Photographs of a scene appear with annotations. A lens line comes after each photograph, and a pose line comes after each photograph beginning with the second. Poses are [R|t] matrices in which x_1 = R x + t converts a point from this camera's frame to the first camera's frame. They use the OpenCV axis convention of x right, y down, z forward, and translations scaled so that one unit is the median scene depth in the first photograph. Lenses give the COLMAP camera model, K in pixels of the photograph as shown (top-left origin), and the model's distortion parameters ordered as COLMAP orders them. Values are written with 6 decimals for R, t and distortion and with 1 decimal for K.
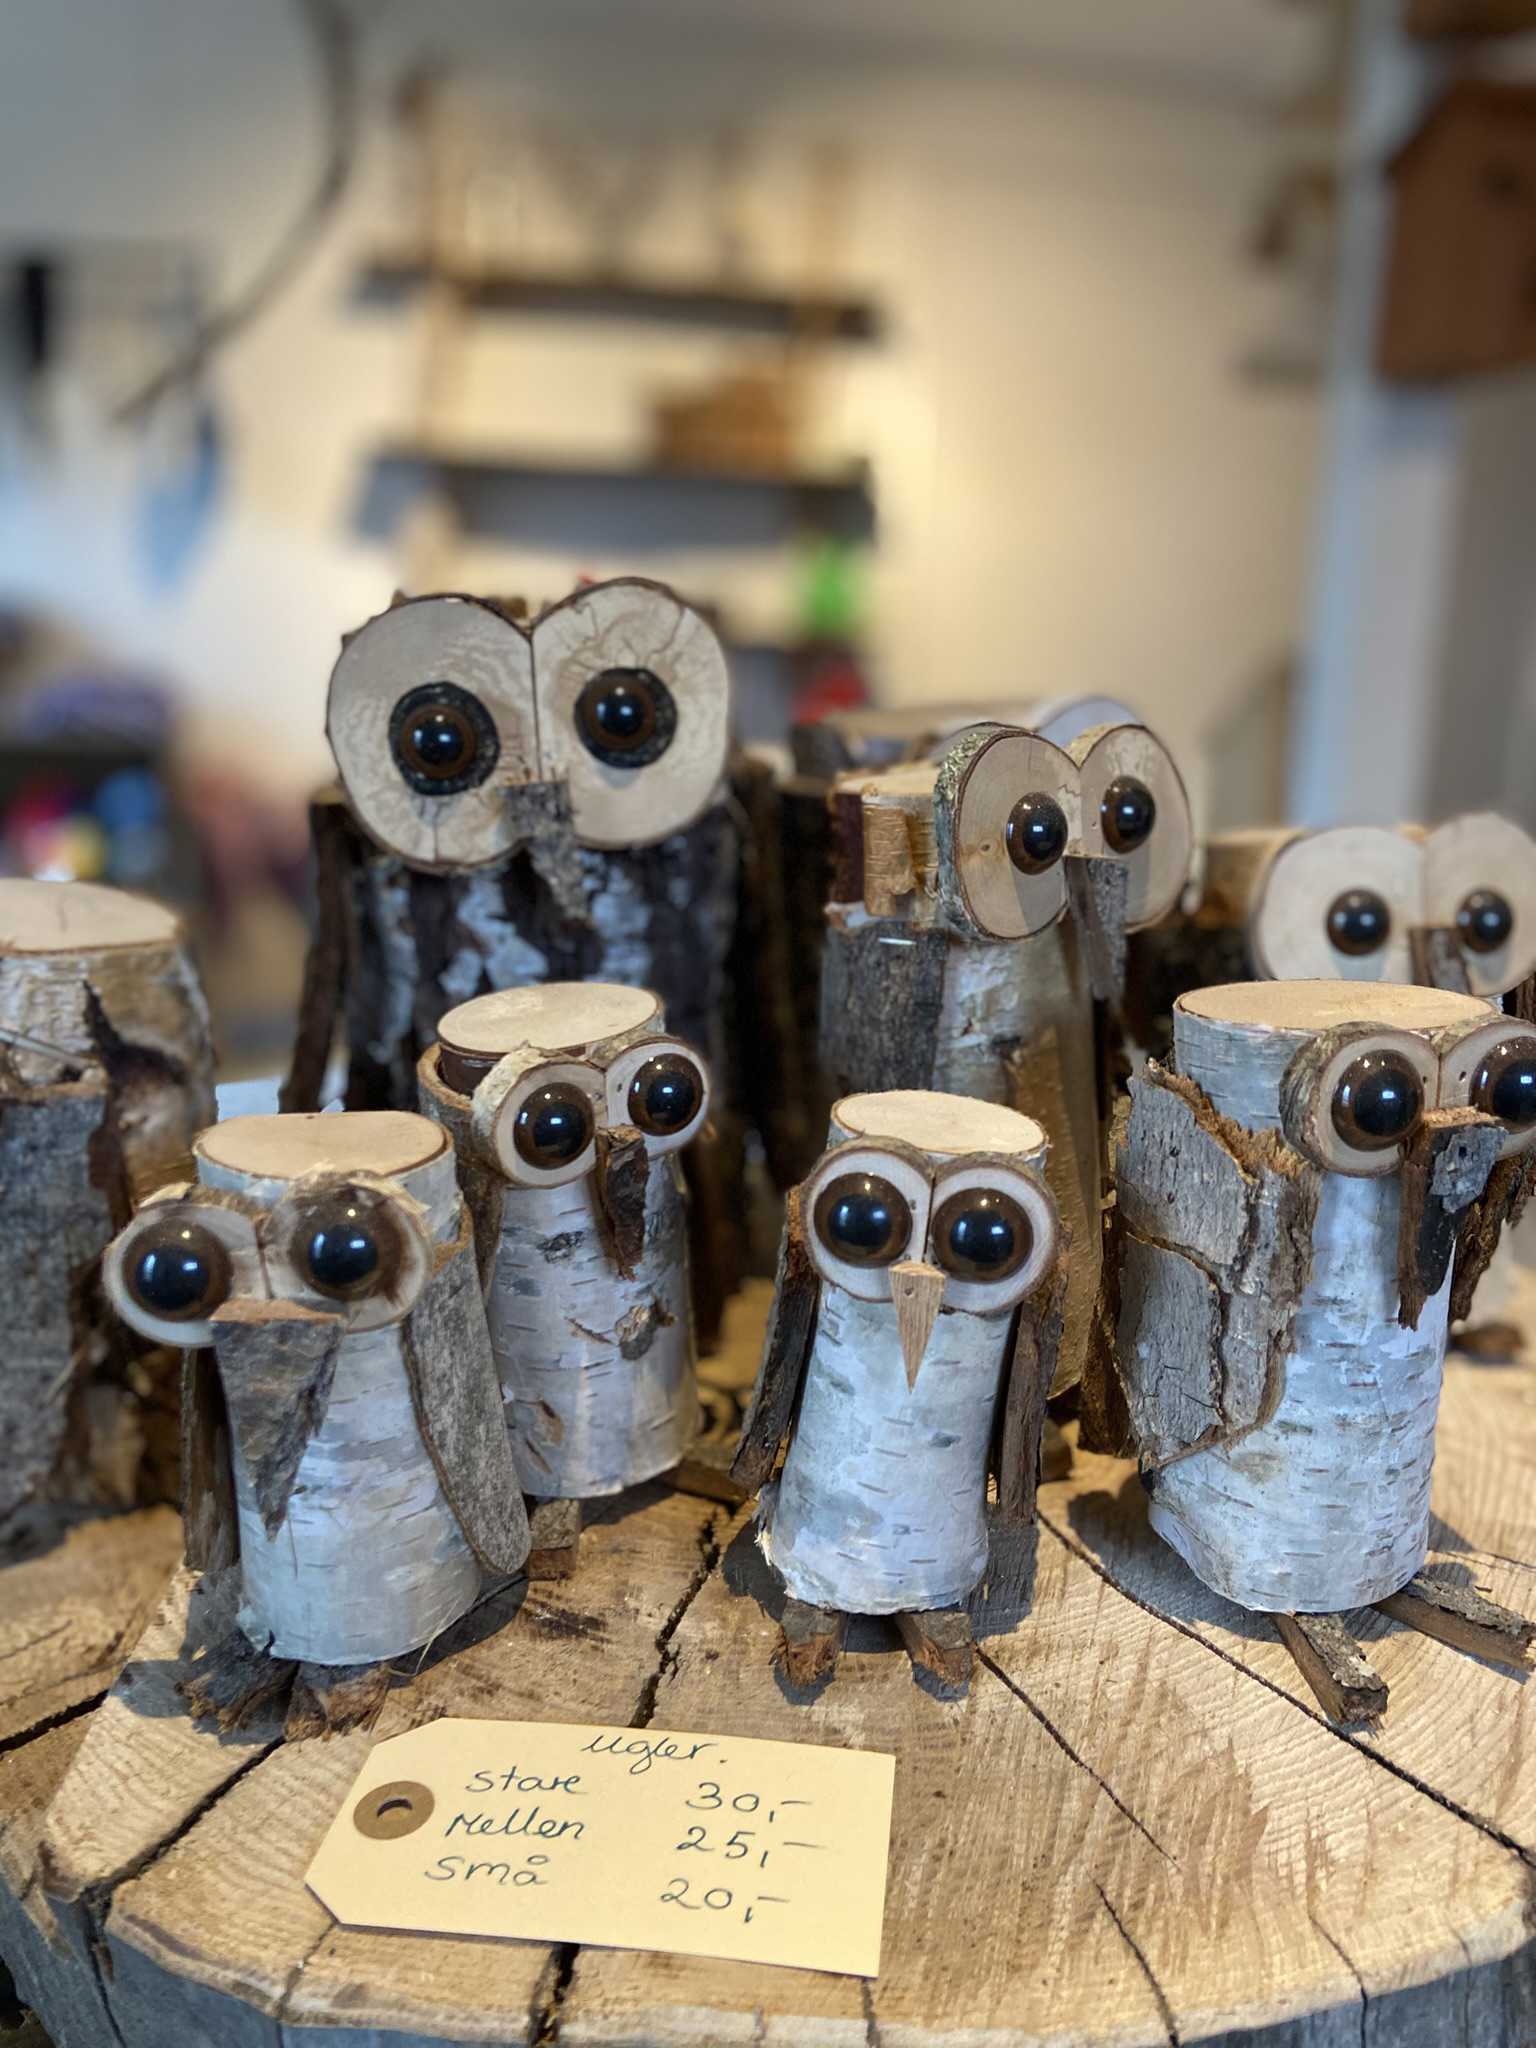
lens RADIAL K [[1548.1, 0, 773.9], [0, 1548.1, 1028.5], [0, 0, 1]] dist [0.074882, -0.096574]
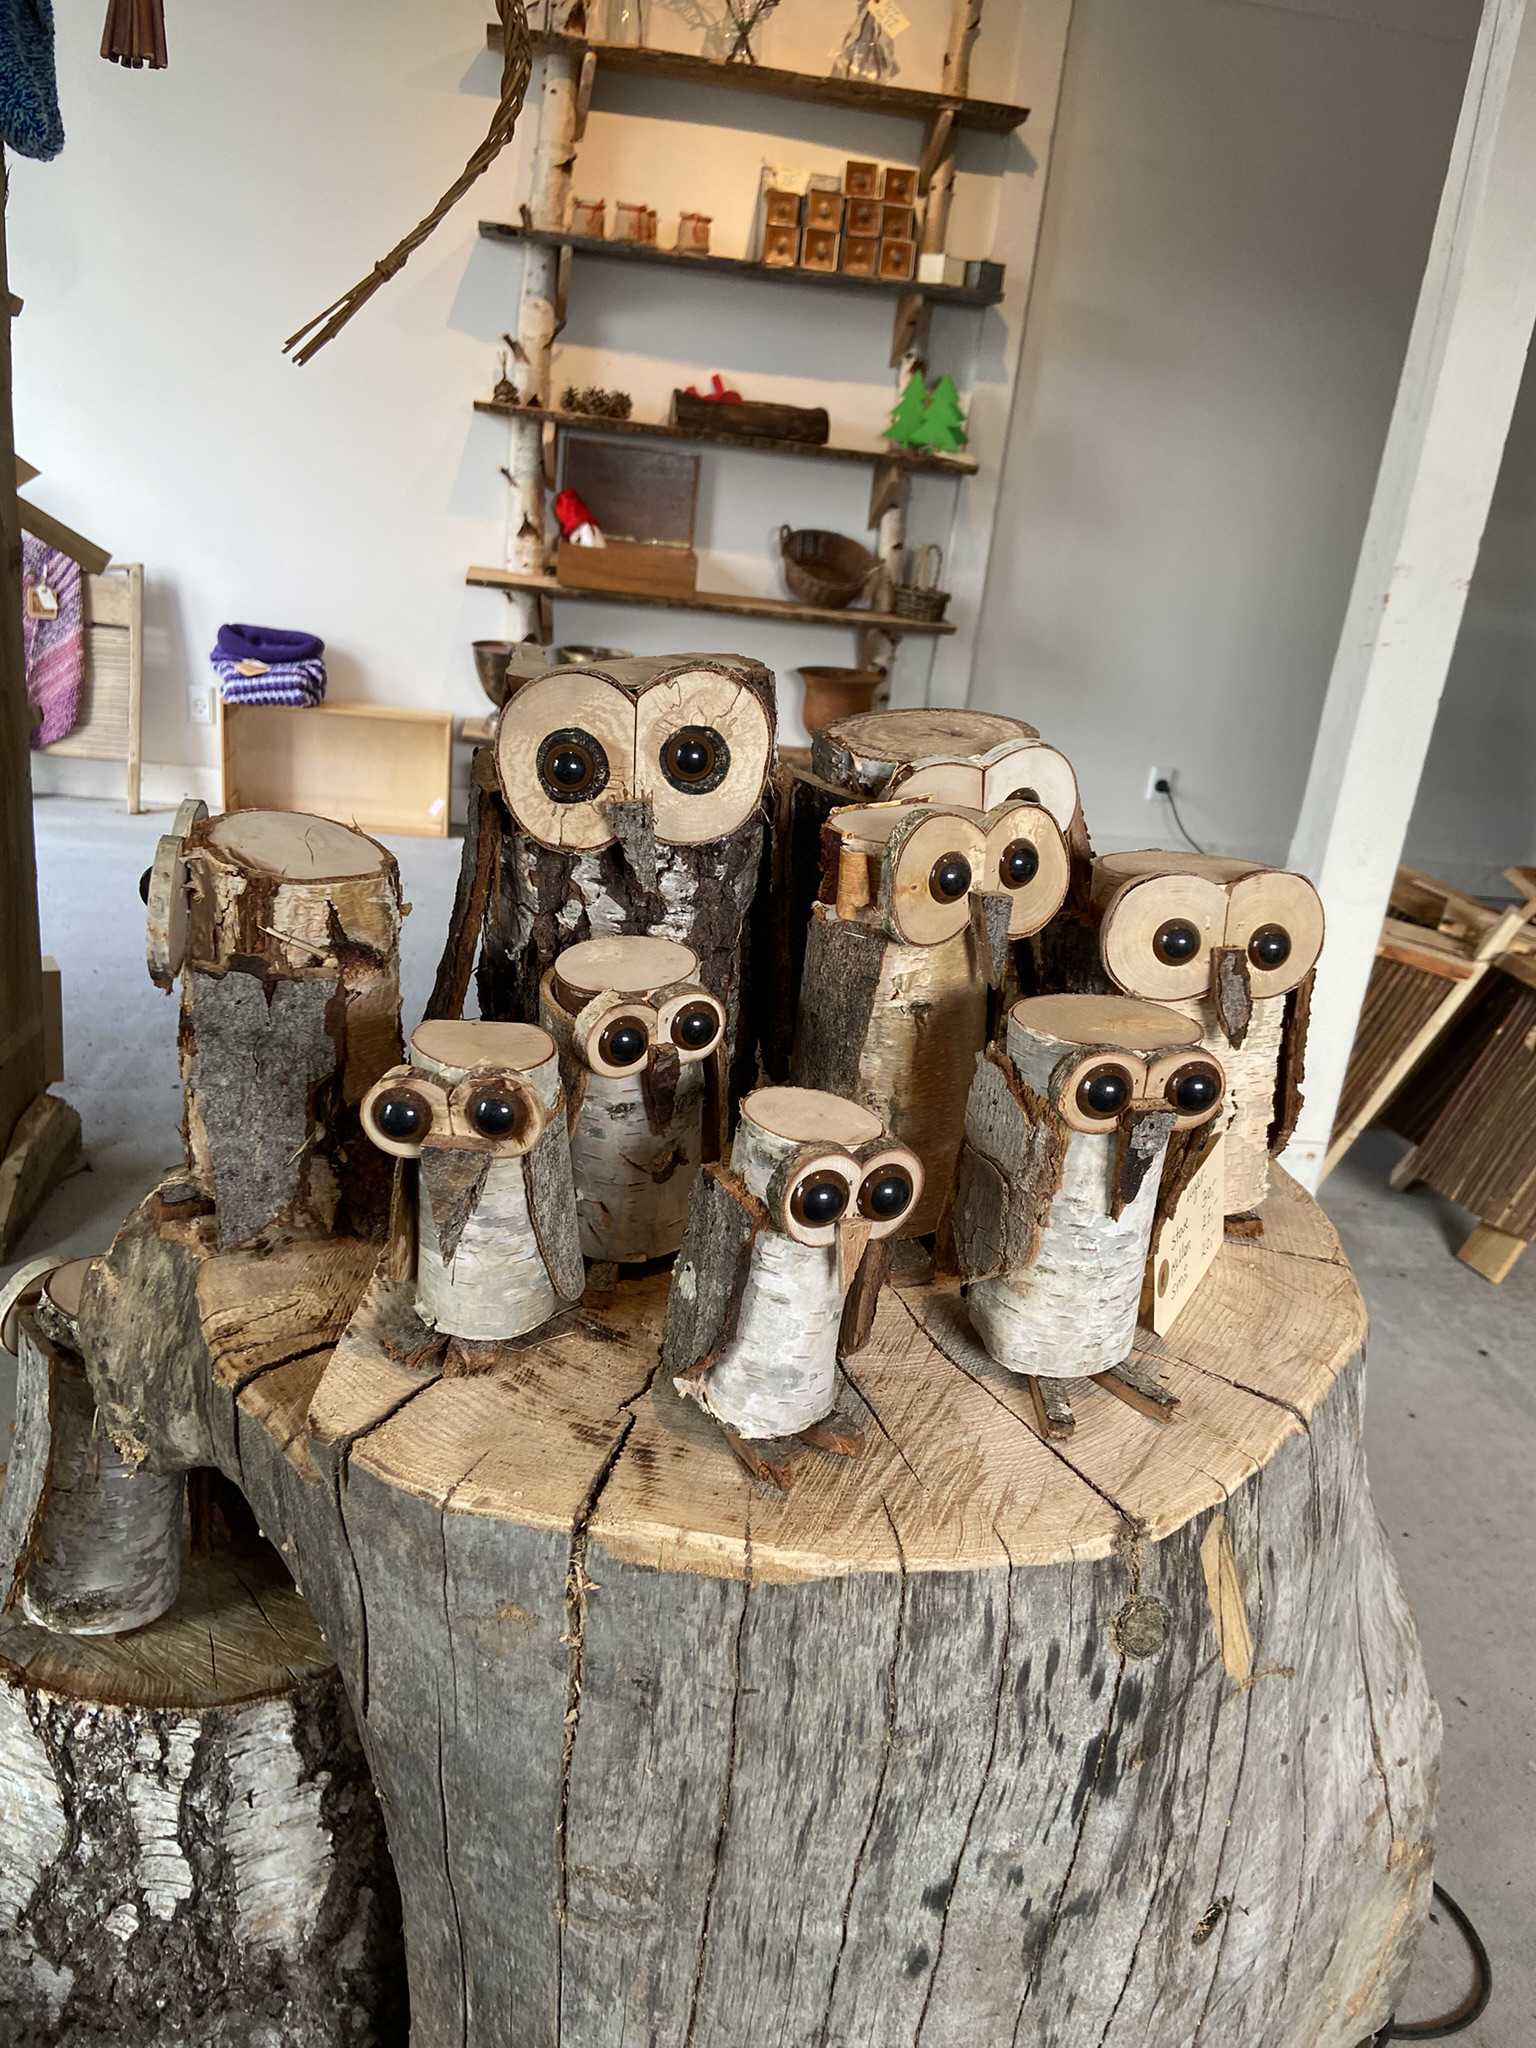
lens RADIAL K [[1548.1, 0, 773.9], [0, 1548.1, 1028.5], [0, 0, 1]] dist [0.074882, -0.096574]
pose [[0.993936, 0.106552, -0.027166, 0.054861], [-0.101599, 0.984386, 0.143739, -0.191619], [0.042058, -0.140107, 0.989243, -0.572941]]
